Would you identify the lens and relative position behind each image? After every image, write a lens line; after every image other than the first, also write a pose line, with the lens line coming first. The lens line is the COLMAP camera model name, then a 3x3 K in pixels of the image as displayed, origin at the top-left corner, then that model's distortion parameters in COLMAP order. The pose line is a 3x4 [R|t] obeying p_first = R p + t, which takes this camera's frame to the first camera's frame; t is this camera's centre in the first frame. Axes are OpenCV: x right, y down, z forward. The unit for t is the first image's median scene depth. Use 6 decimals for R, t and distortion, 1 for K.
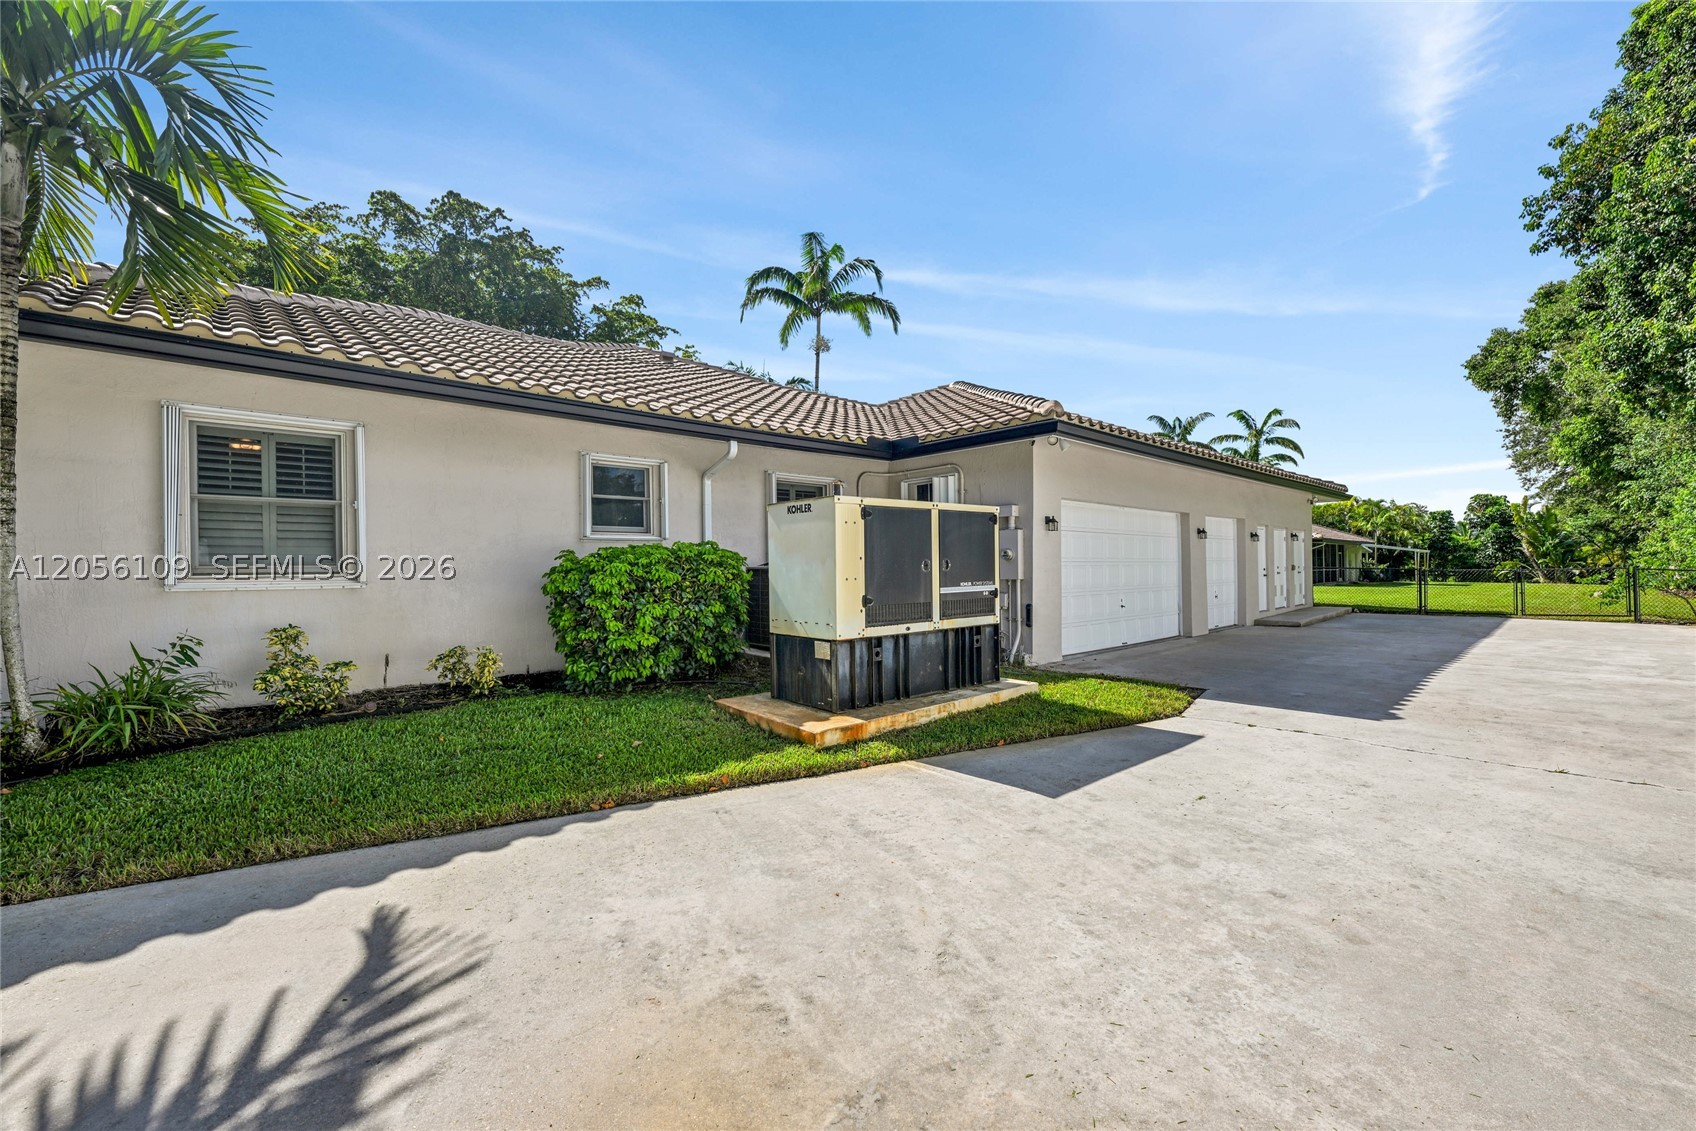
lens RADIAL K [[685.1, 0, 847.5], [0, 685.1, 567.7], [0, 0, 1]] dist [-0.000595, 0.000372]
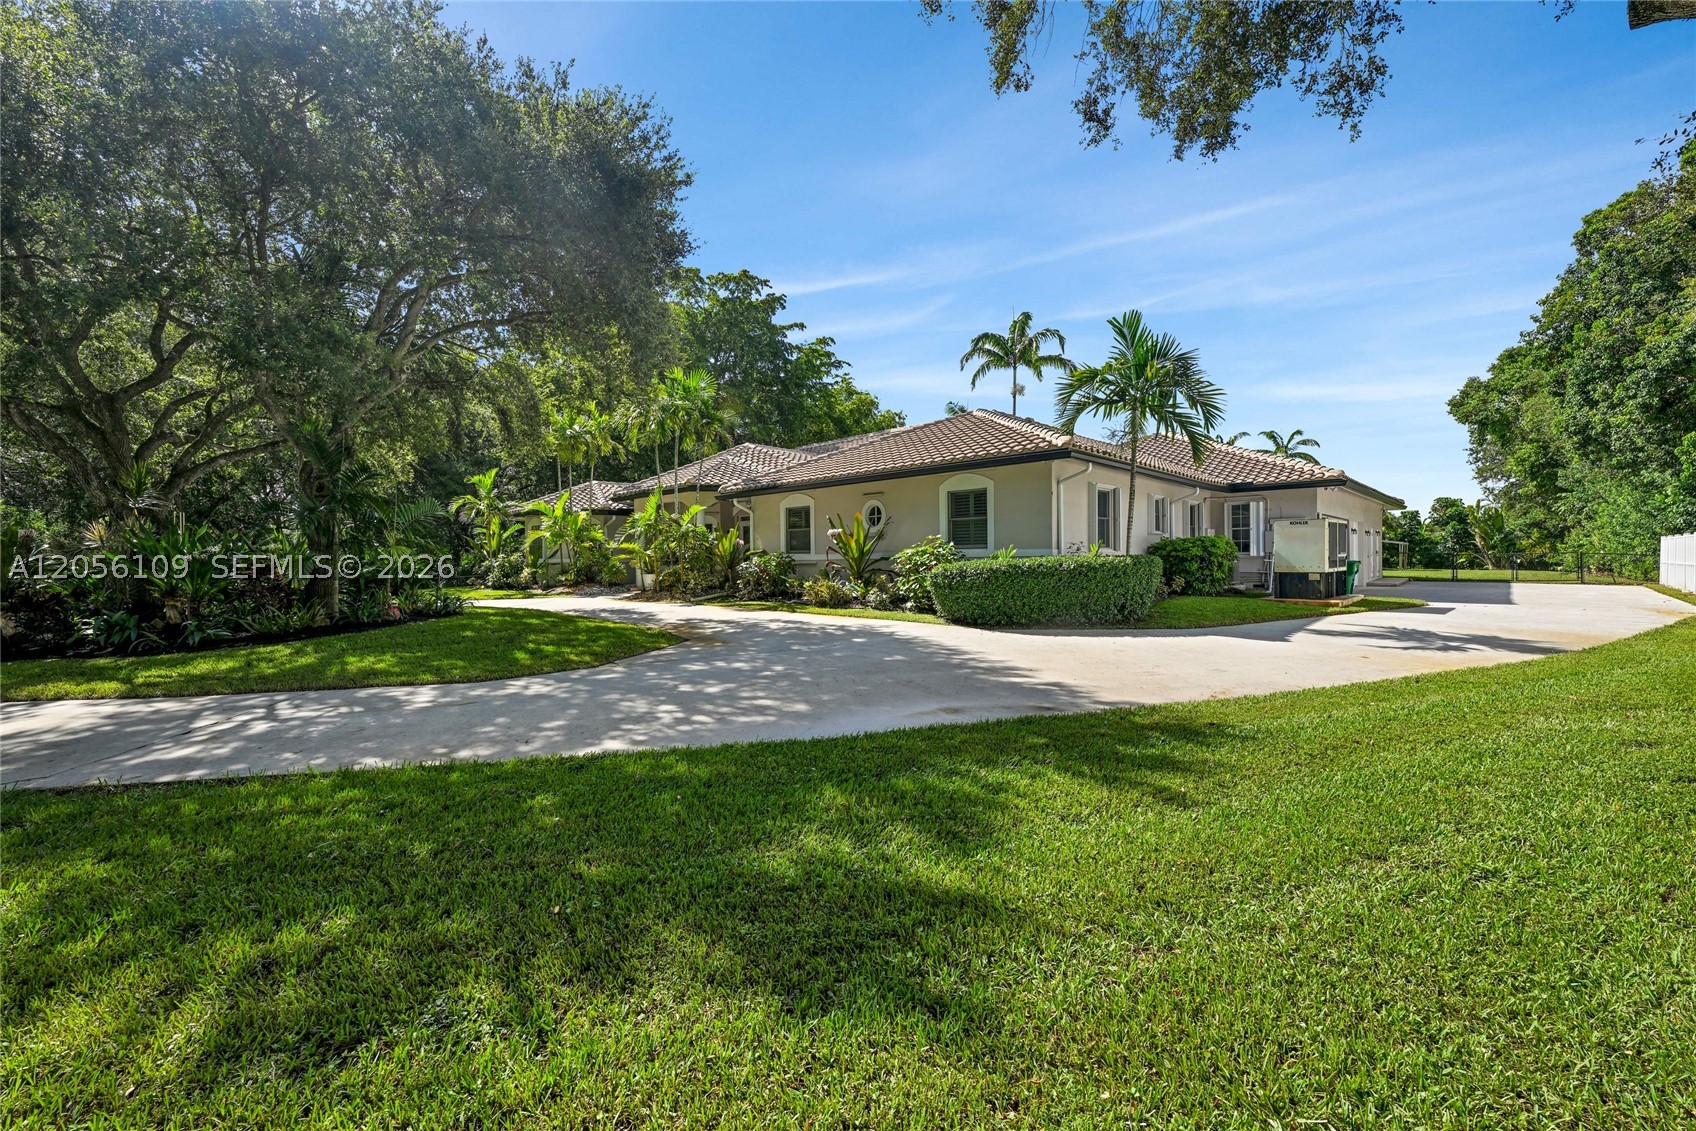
lens RADIAL K [[685.1, 0, 848.5], [0, 685.1, 562.4], [0, 0, 1]] dist [-0.000595, 0.000372]
pose [[0.998258, 0.003402, 0.058905, -0.340887], [-0.003743, 0.999977, 0.005677, 0.009322], [-0.058885, -0.005888, 0.998247, -0.262498]]
